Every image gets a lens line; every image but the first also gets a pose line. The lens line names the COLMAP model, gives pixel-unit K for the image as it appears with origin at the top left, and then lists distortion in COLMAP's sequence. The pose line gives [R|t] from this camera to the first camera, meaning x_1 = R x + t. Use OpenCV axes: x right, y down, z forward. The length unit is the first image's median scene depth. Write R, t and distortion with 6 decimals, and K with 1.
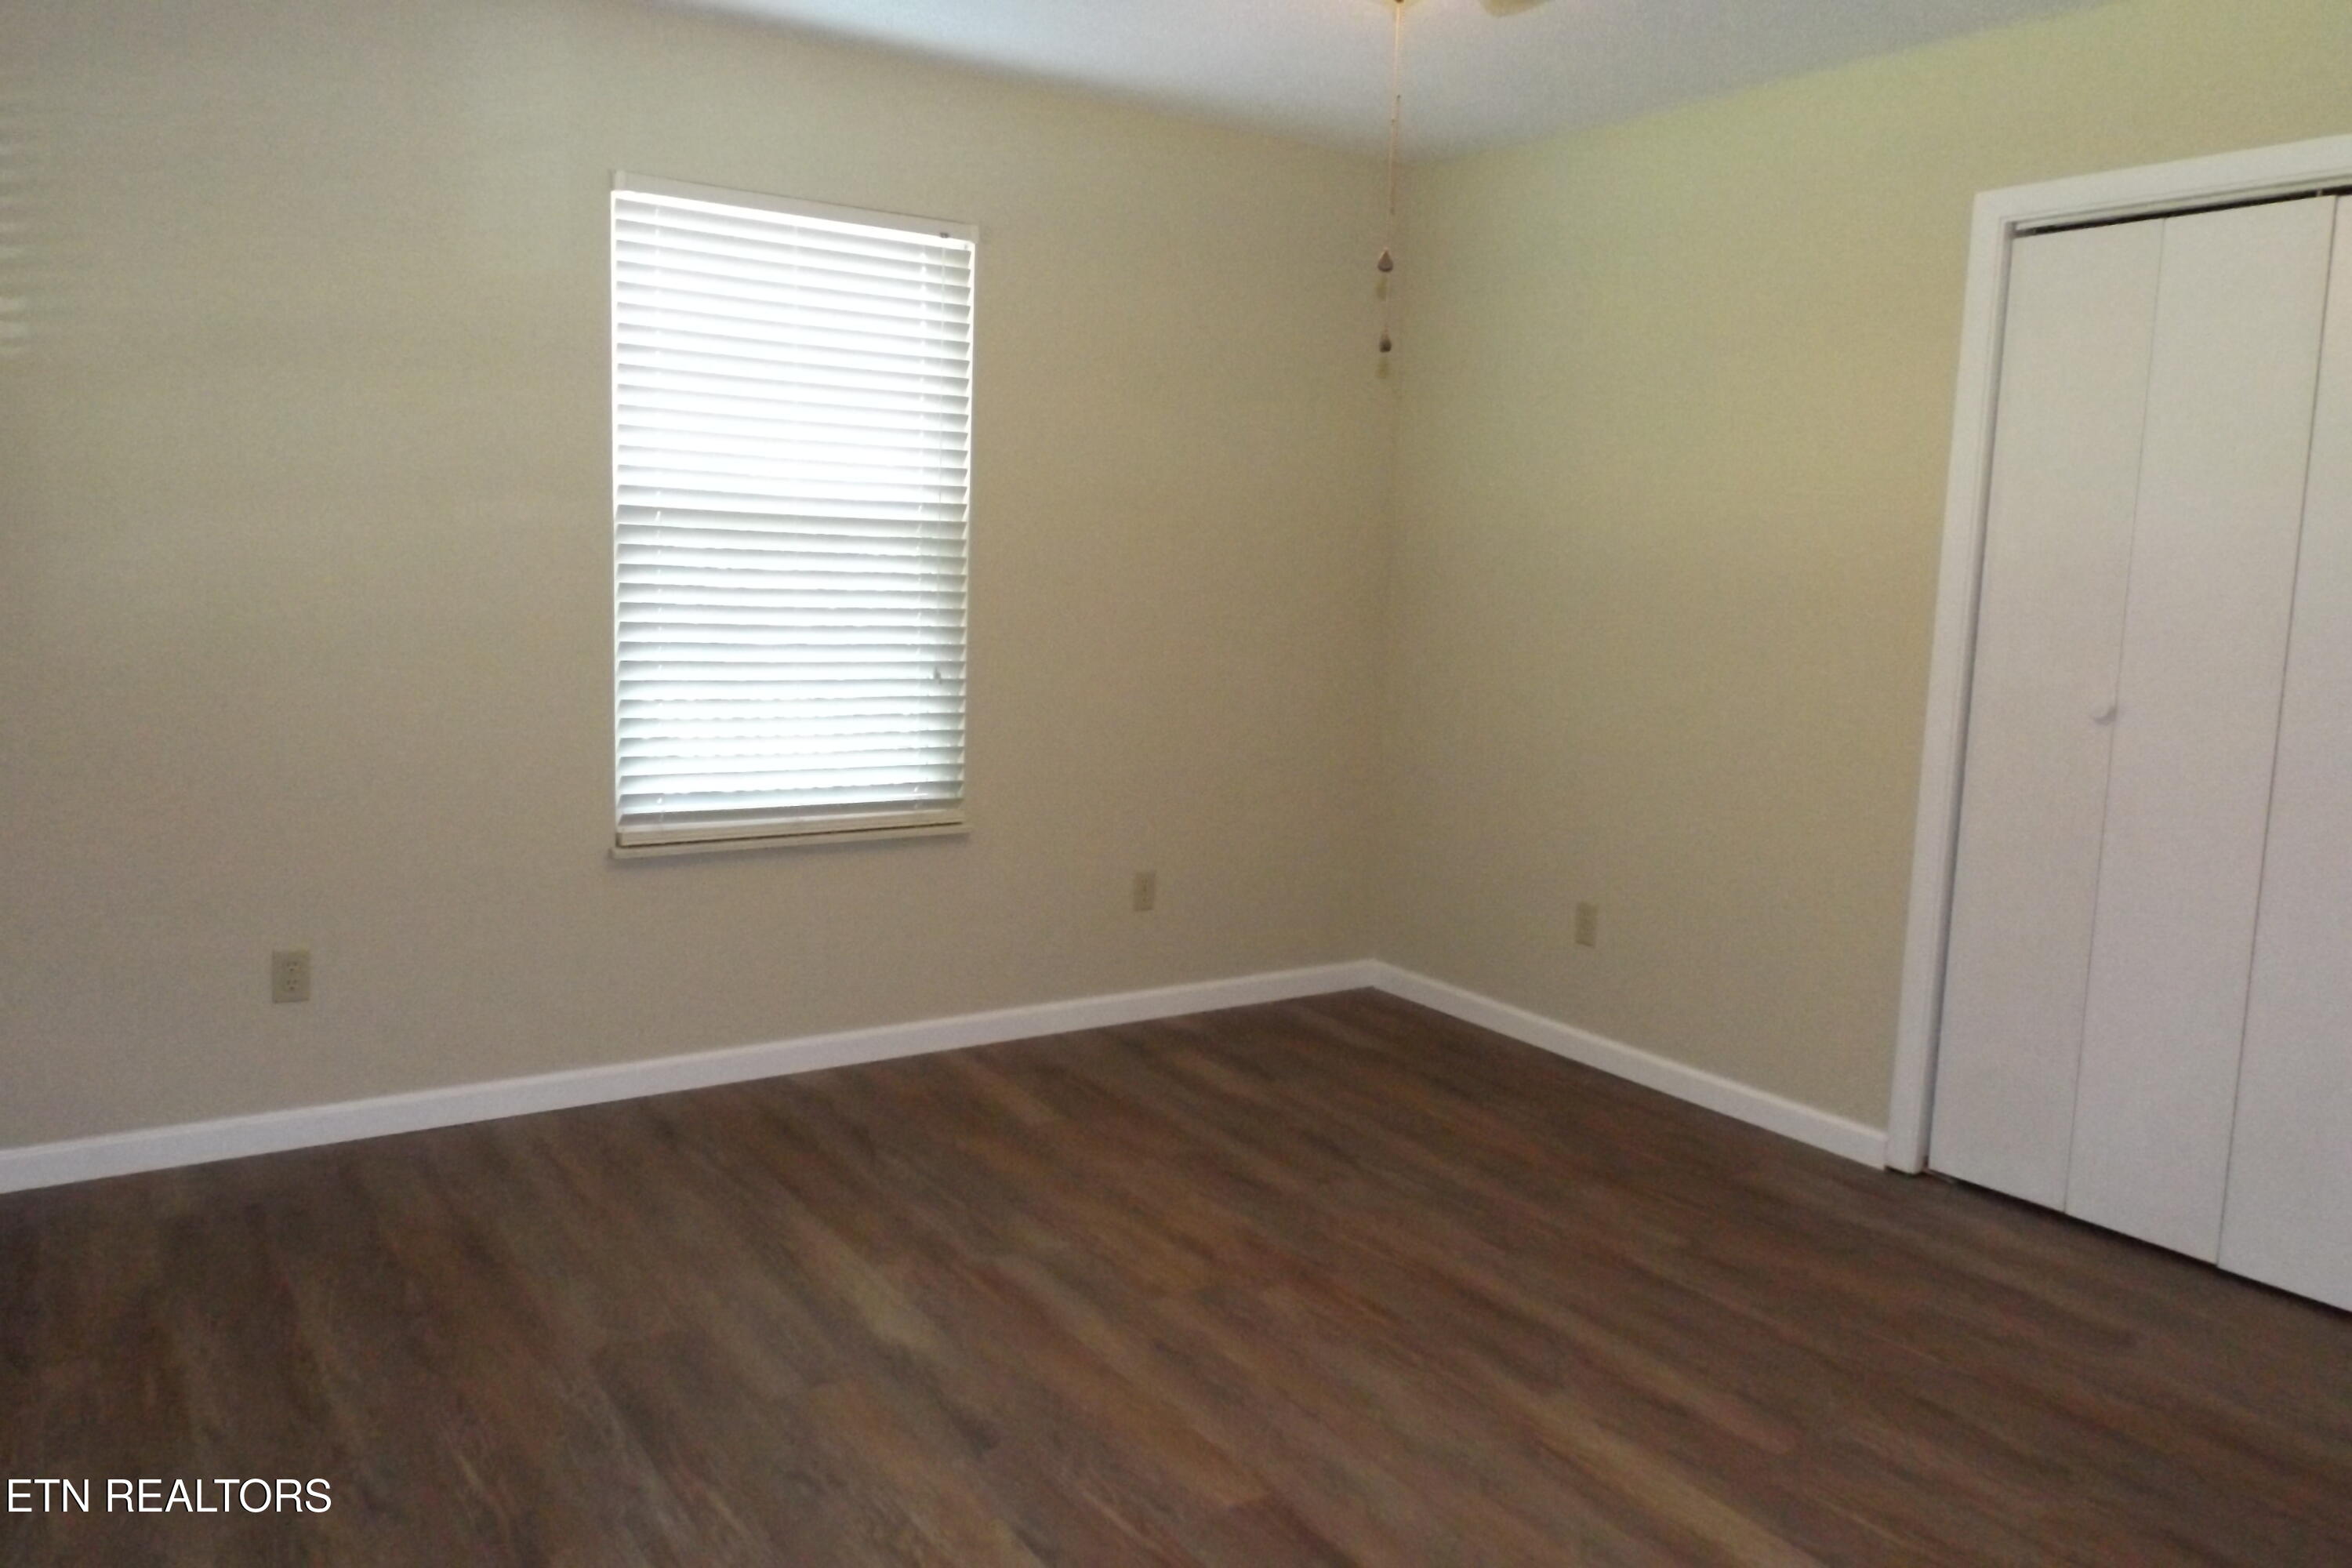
lens RADIAL K [[1707.7, 0, 1176.0], [0, 1707.7, 784.0], [0, 0, 1]] dist [0.007246, -0.010350]
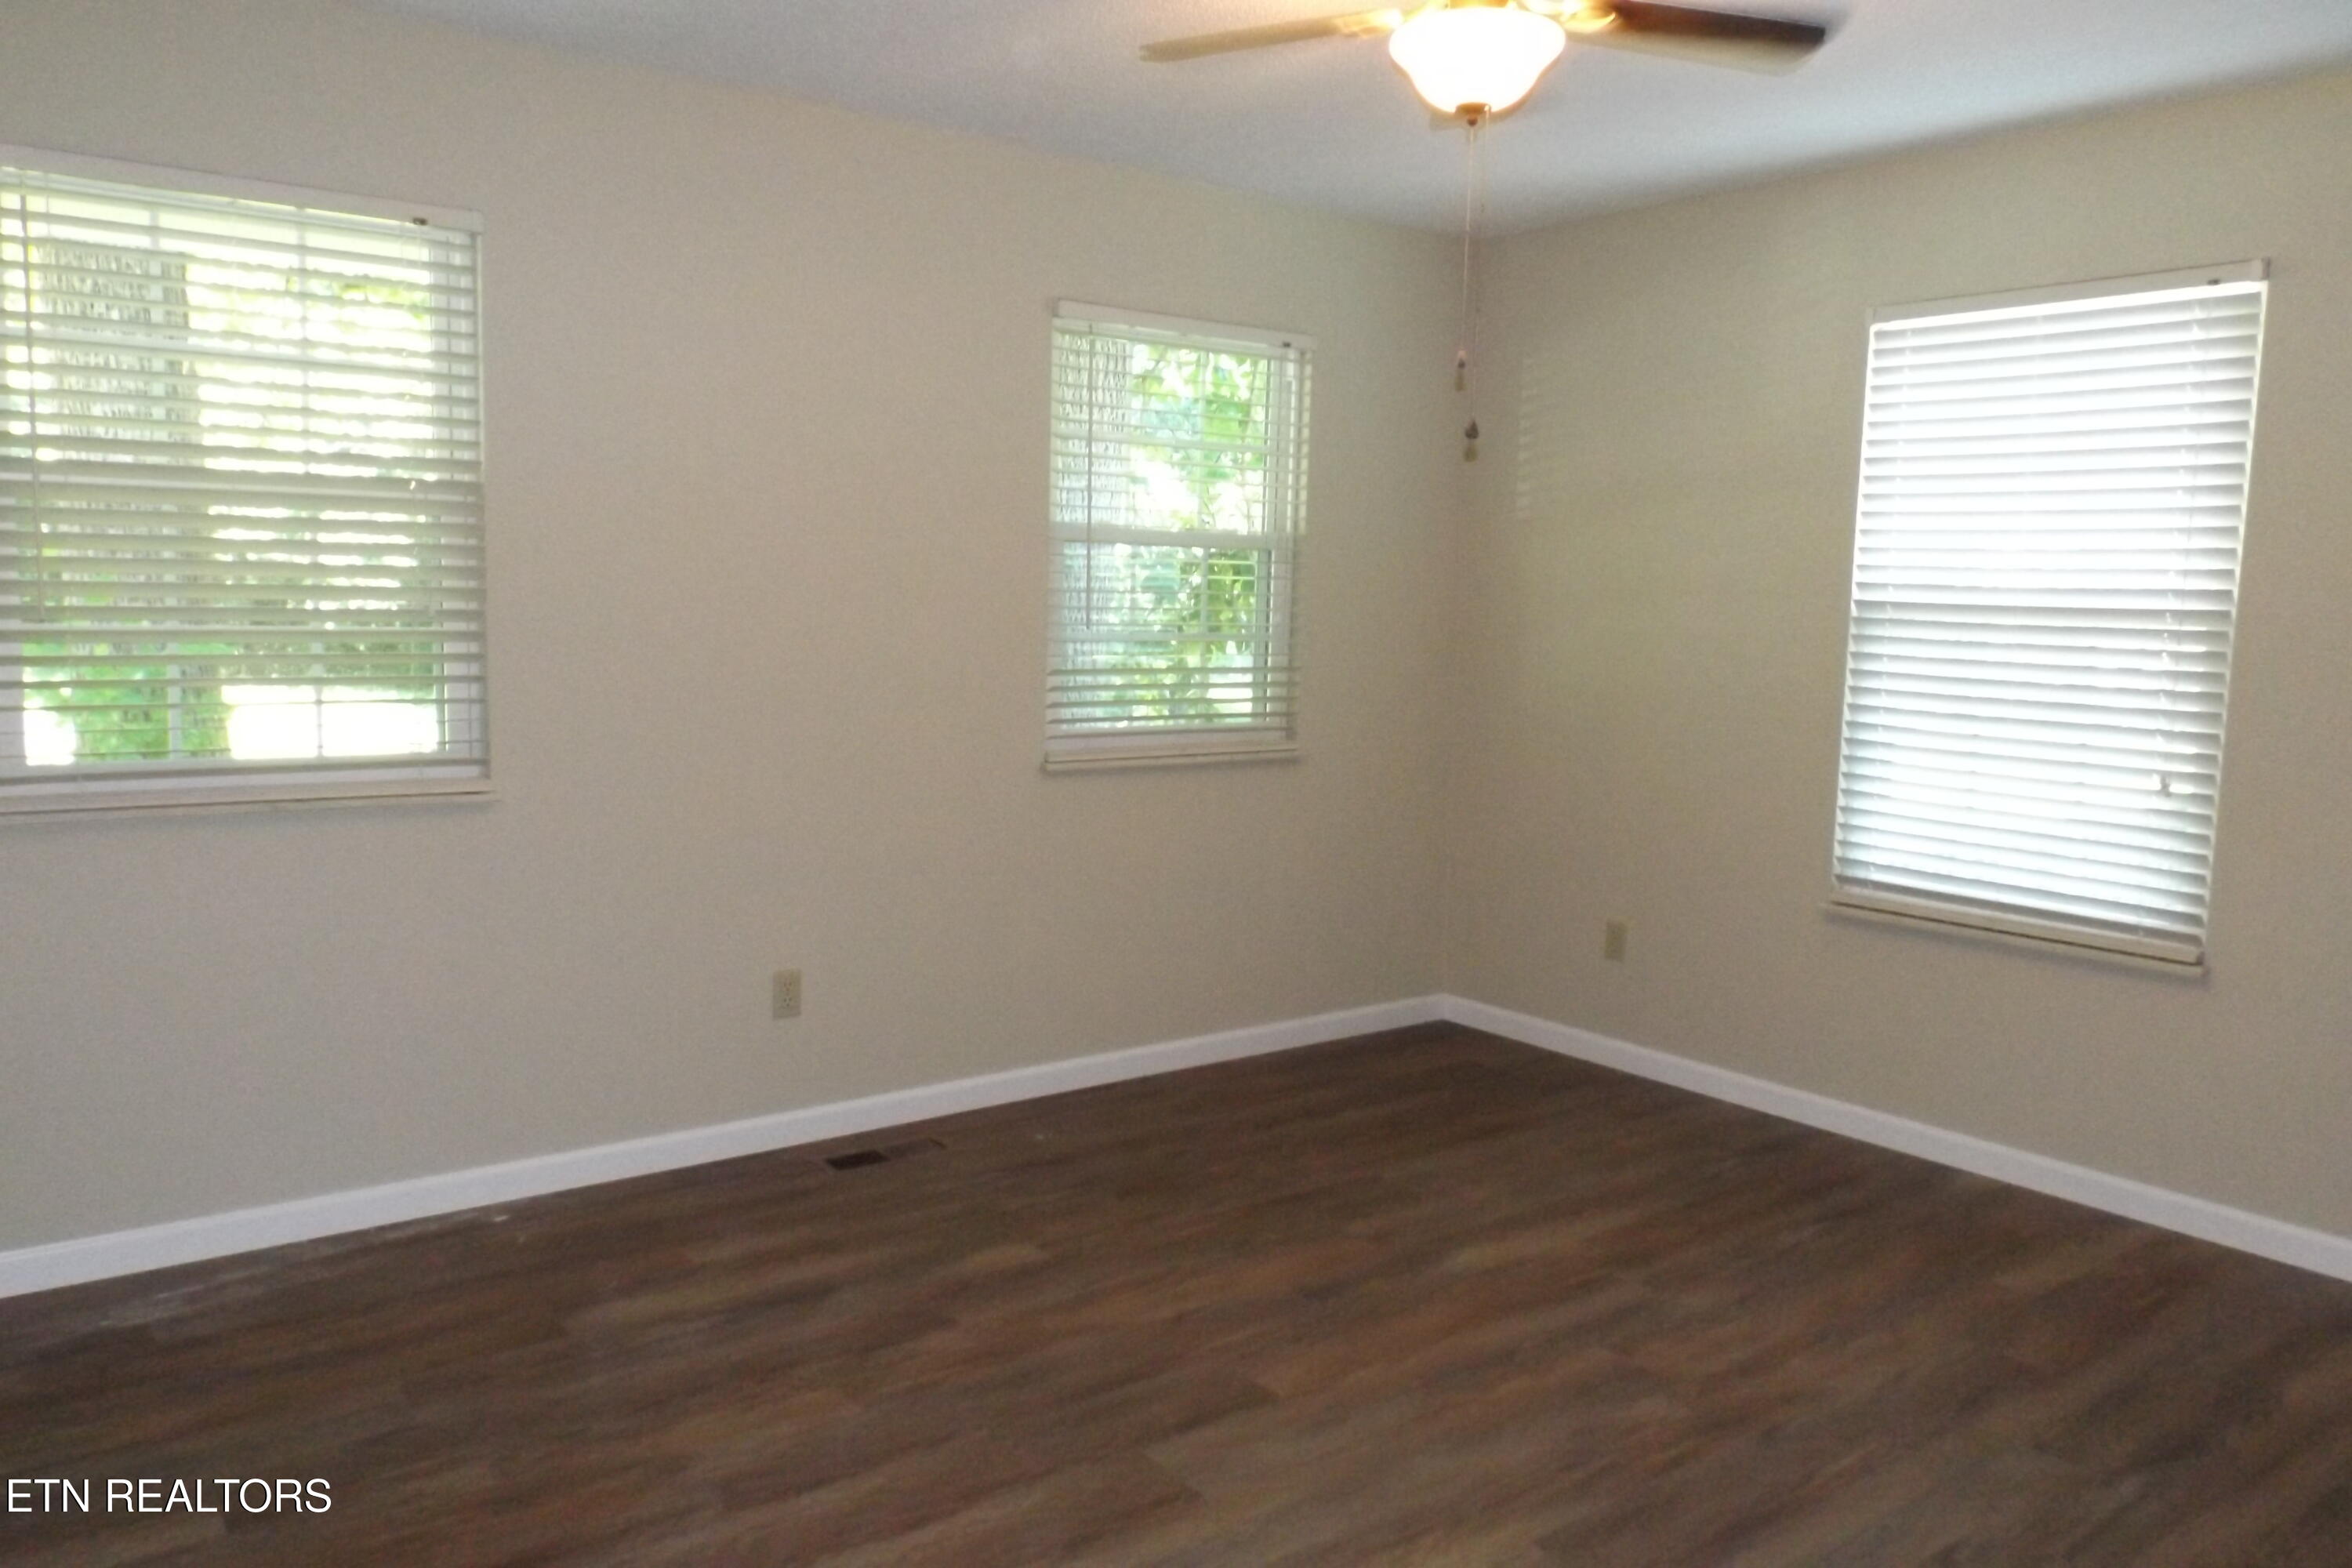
lens RADIAL K [[1707.7, 0, 1176.0], [0, 1707.7, 784.0], [0, 0, 1]] dist [0.007246, -0.010350]
pose [[0.056856, 0.083091, -0.994919, 0.782859], [-0.157634, 0.984778, 0.073235, -0.055764], [0.985860, 0.152669, 0.069088, 0.500735]]
